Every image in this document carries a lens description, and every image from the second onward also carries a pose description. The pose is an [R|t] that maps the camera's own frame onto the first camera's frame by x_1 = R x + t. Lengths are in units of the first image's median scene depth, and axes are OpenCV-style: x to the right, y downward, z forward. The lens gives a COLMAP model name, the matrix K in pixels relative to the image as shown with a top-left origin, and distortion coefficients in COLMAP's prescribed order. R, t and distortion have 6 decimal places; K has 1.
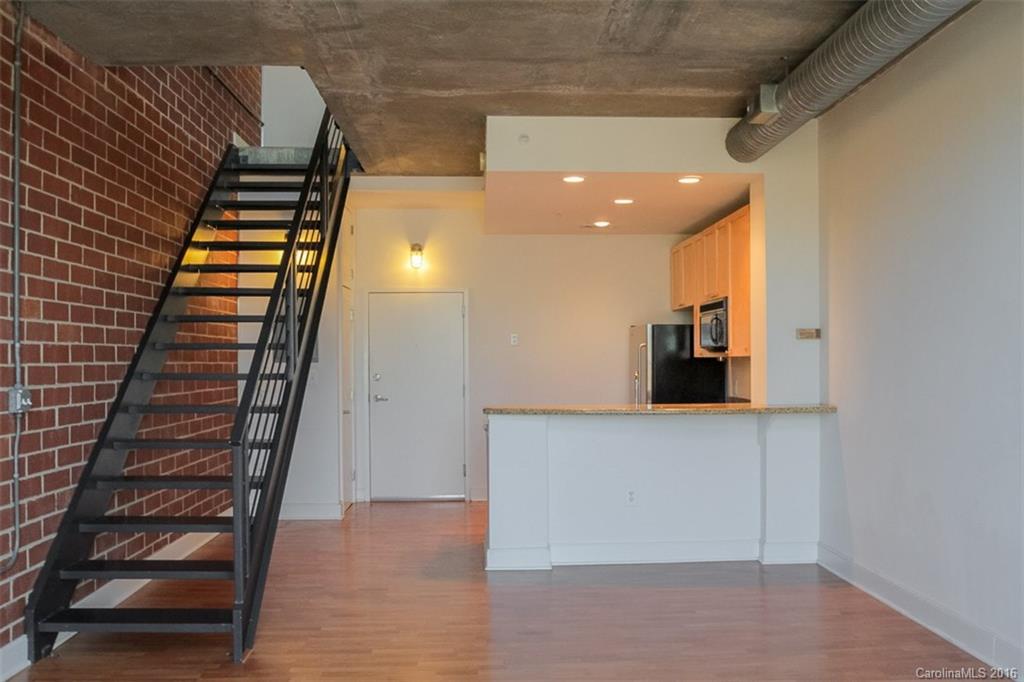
lens RADIAL K [[936.4, 0, 549.4], [0, 936.4, 360.4], [0, 0, 1]] dist [-0.057009, -0.005793]
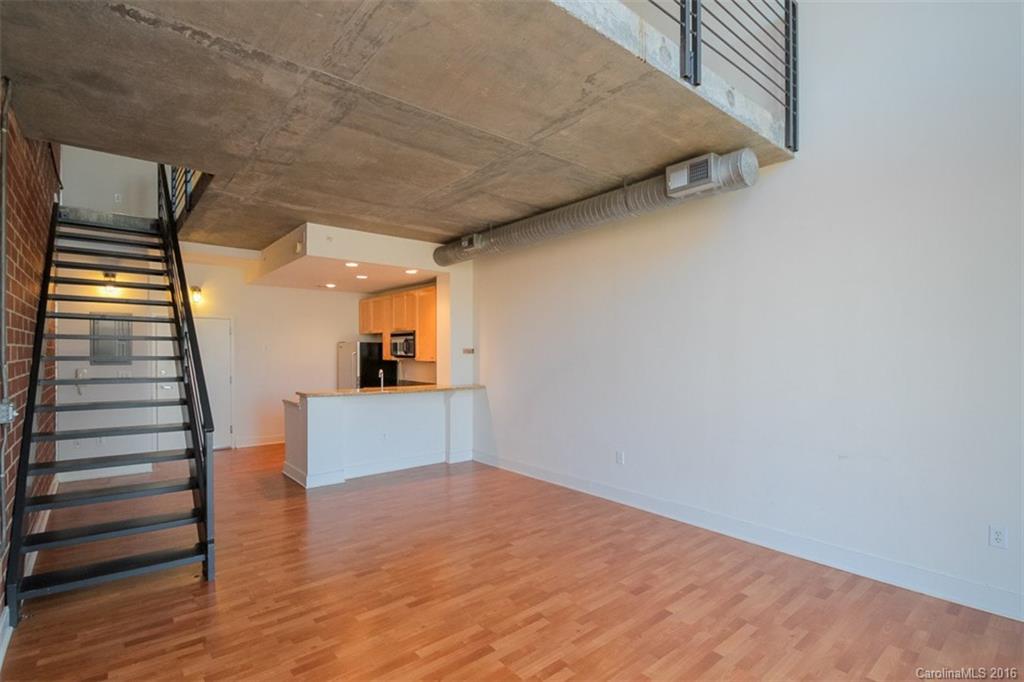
lens RADIAL K [[474.4, 0, 524.3], [0, 474.4, 353.8], [0, 0, 1]] dist [-0.002592, -0.001144]
pose [[0.801663, 0.003325, 0.597767, -0.257804], [-0.004109, 0.999992, -0.000051, -0.022907], [-0.597762, -0.002415, 0.801670, 0.065608]]
